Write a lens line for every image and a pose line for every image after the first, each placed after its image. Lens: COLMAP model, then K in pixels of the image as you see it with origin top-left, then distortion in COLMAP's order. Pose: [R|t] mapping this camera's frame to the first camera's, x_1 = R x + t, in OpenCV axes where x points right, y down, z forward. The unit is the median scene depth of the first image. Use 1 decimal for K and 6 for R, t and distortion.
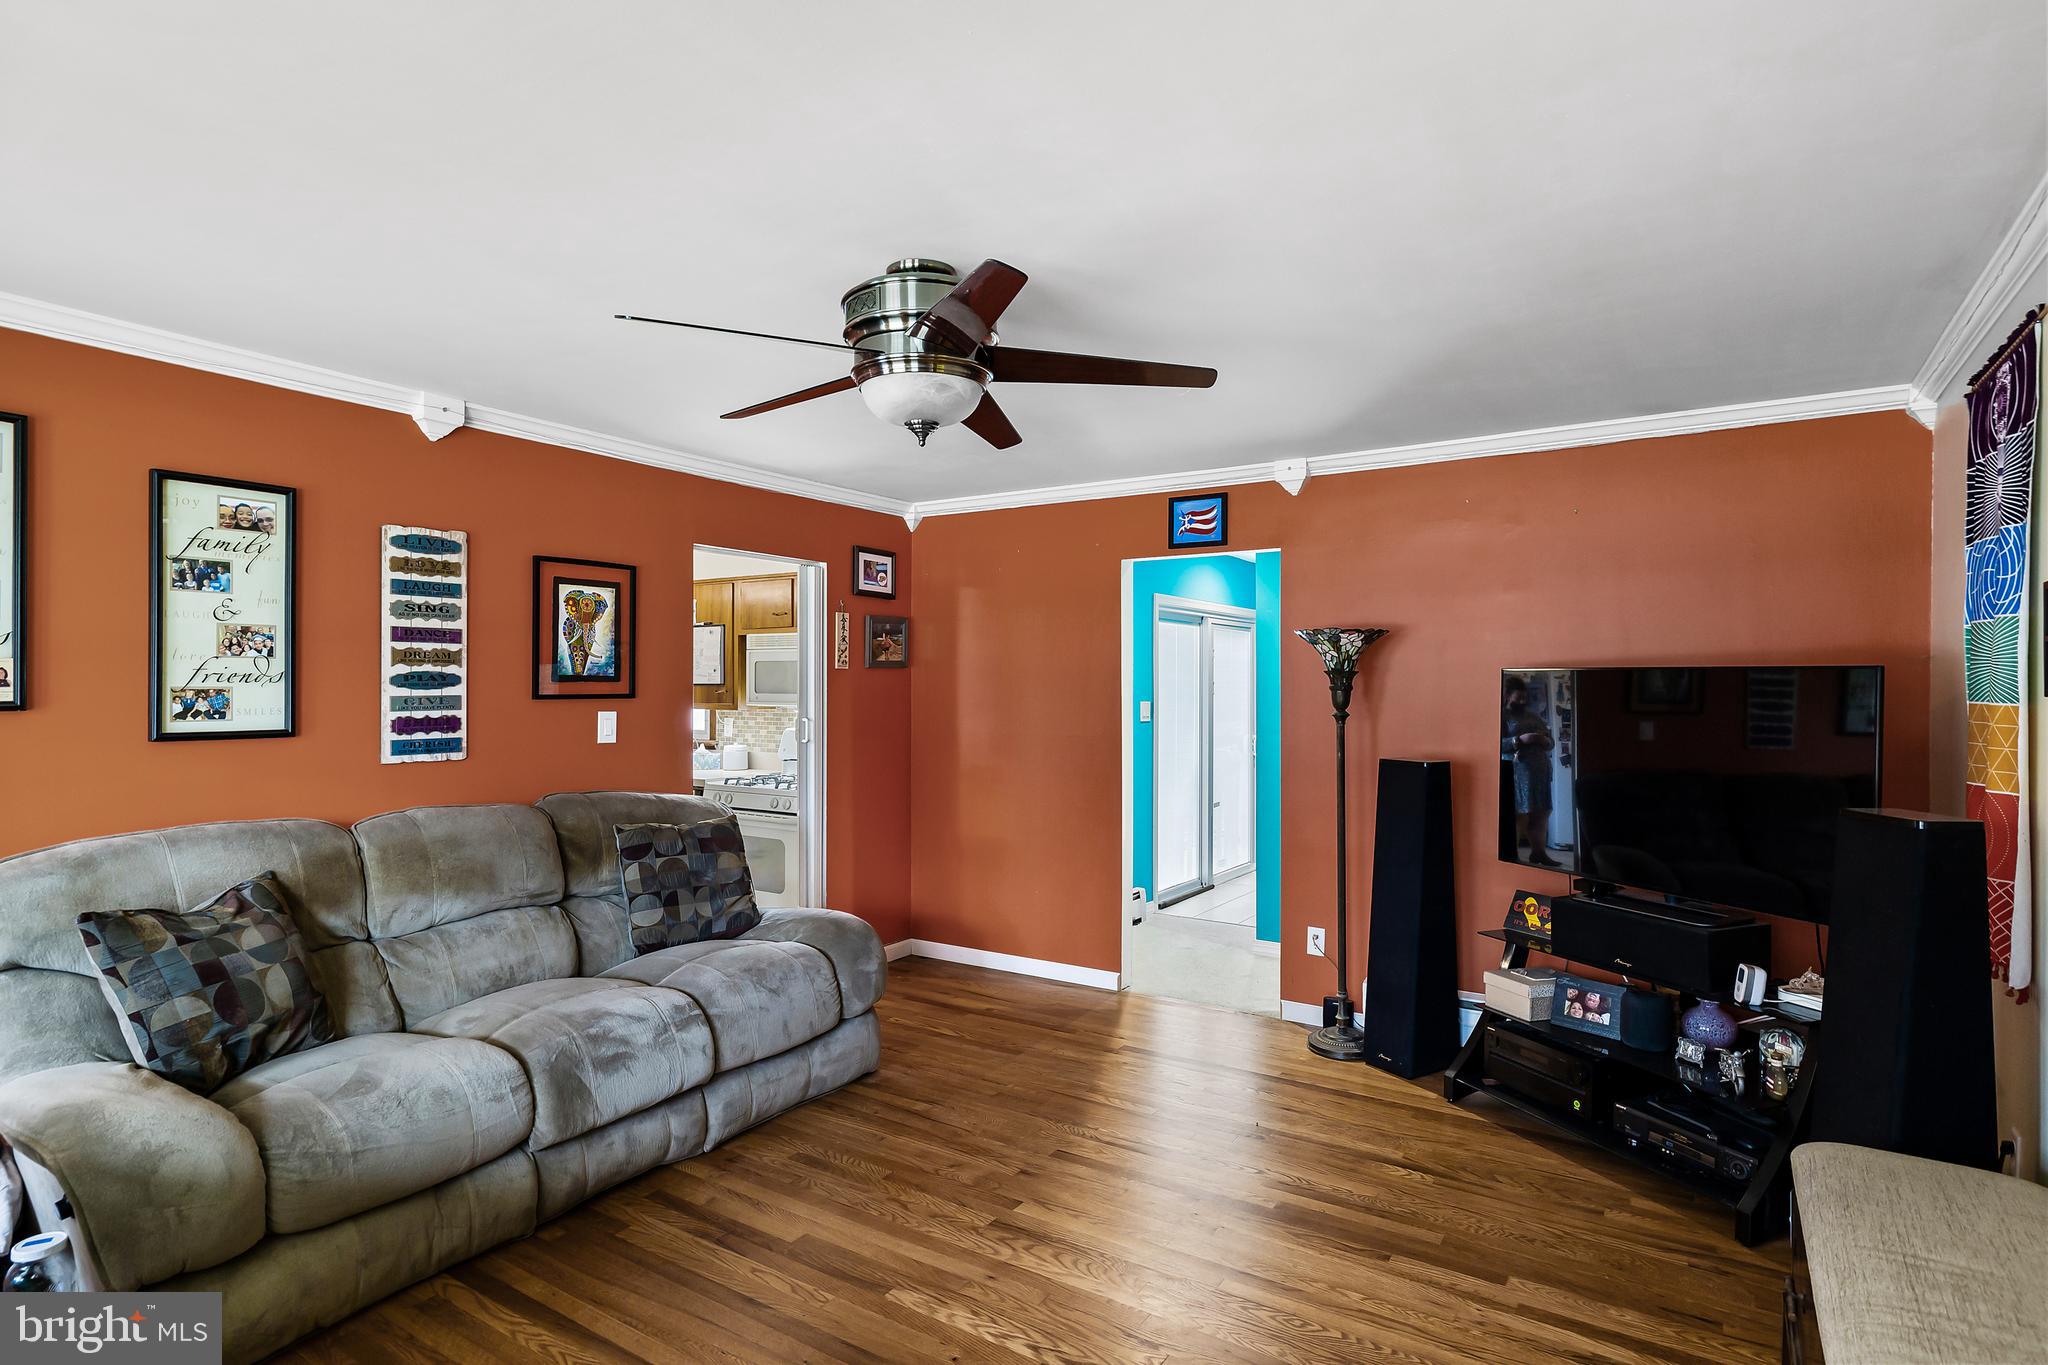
lens RADIAL K [[1119.9, 0, 1023.9], [0, 1119.9, 682.3], [0, 0, 1]] dist [-0.013965, 0.002655]
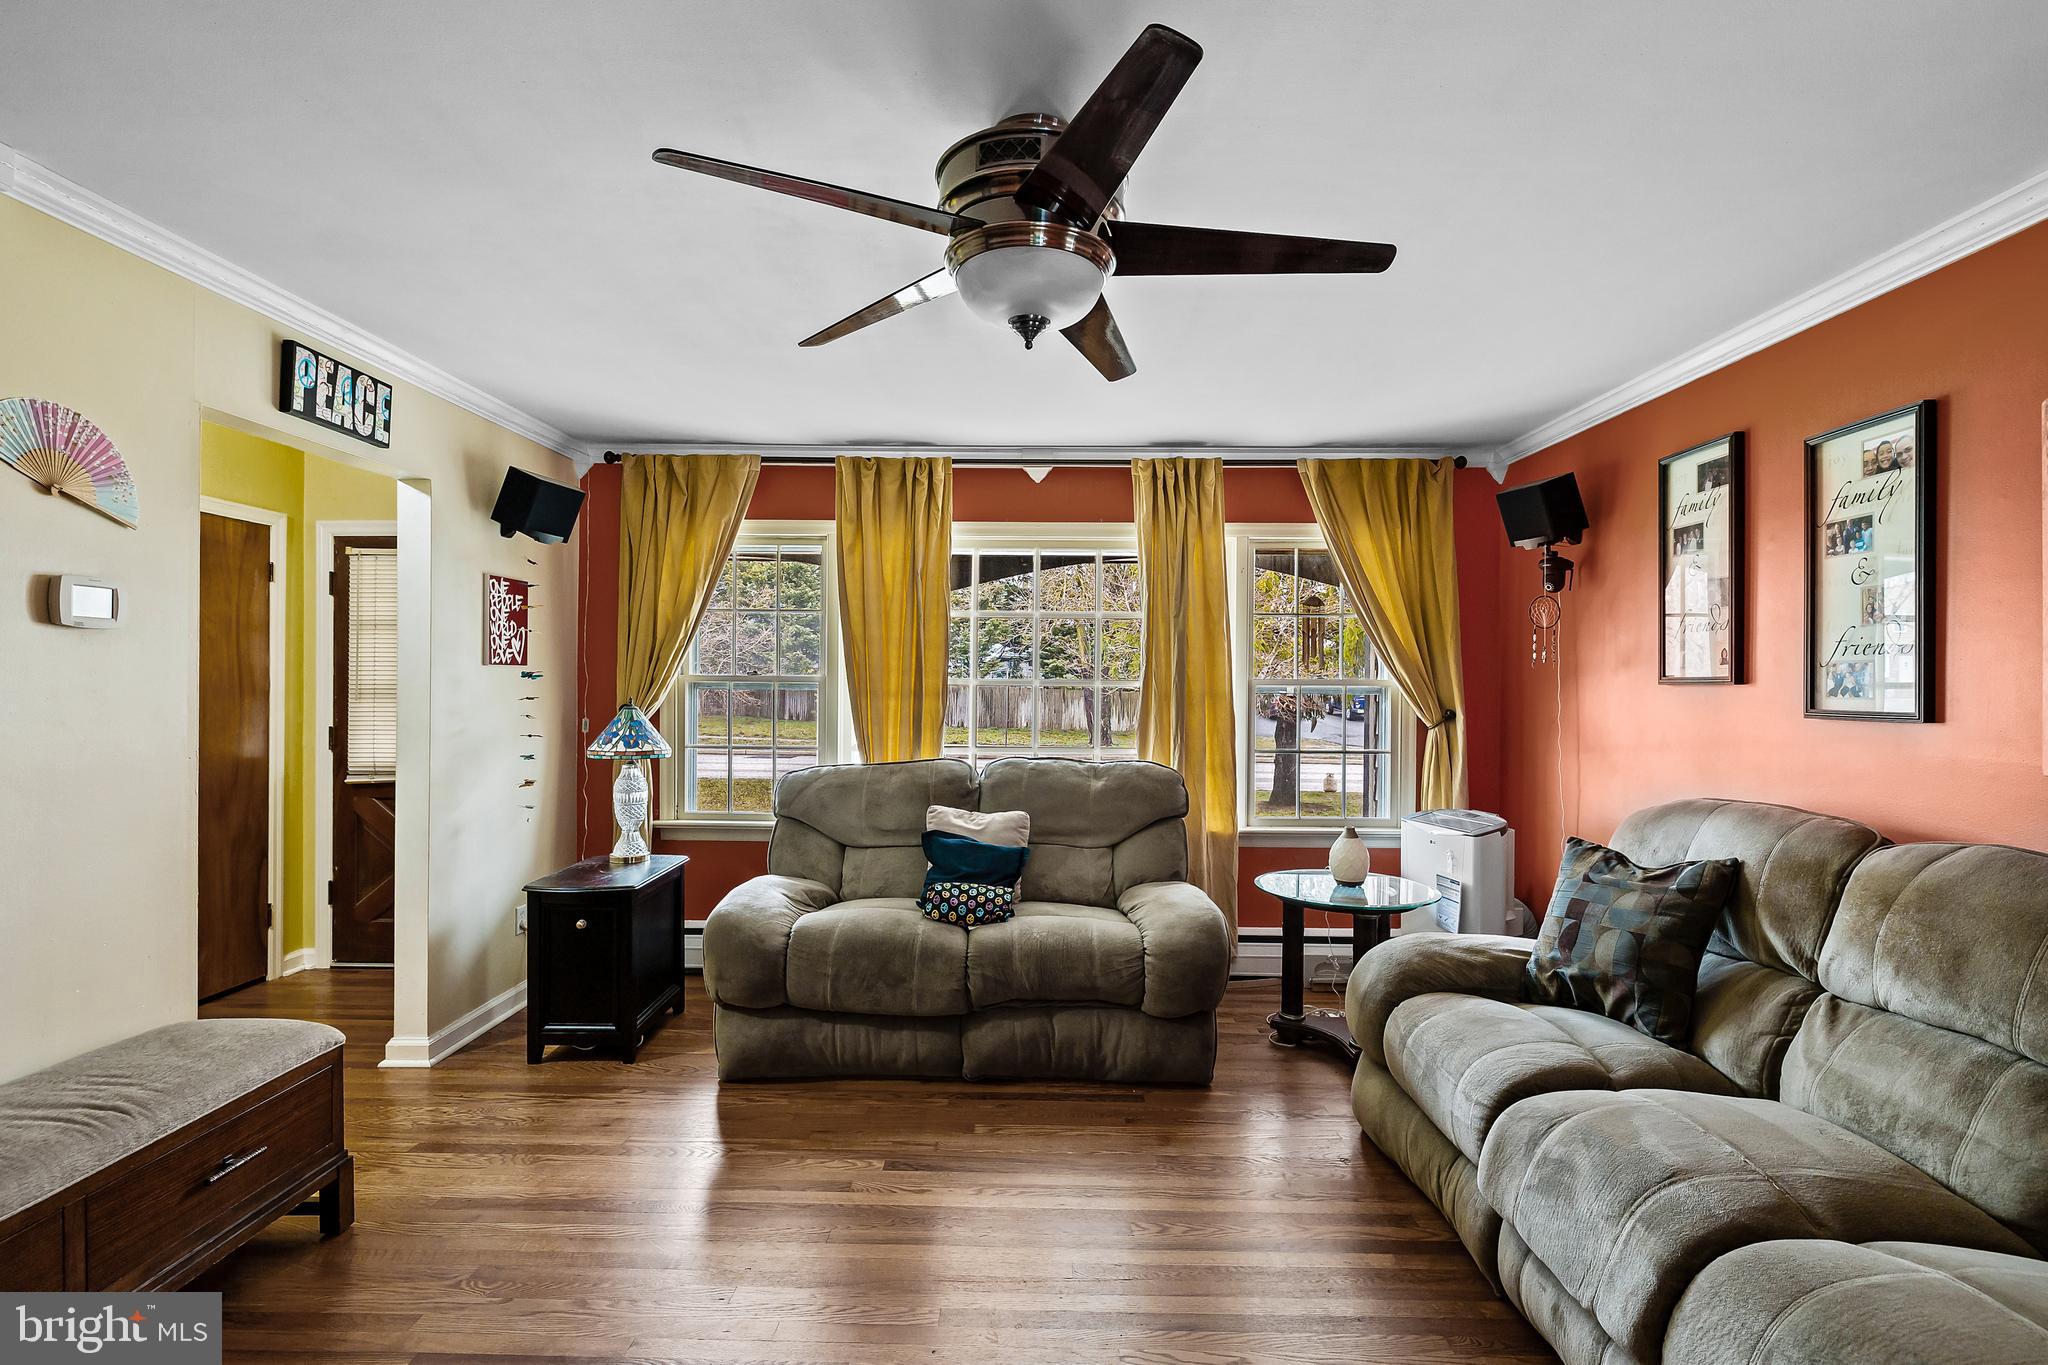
lens RADIAL K [[964.7, 0, 1024.2], [0, 964.7, 688.6], [0, 0, 1]] dist [-0.011338, 0.000602]
pose [[-0.832603, -0.004694, -0.553850, 0.241051], [-0.004237, 0.999989, -0.002105, 0.030878], [0.553854, 0.000594, -0.832614, 1.266165]]
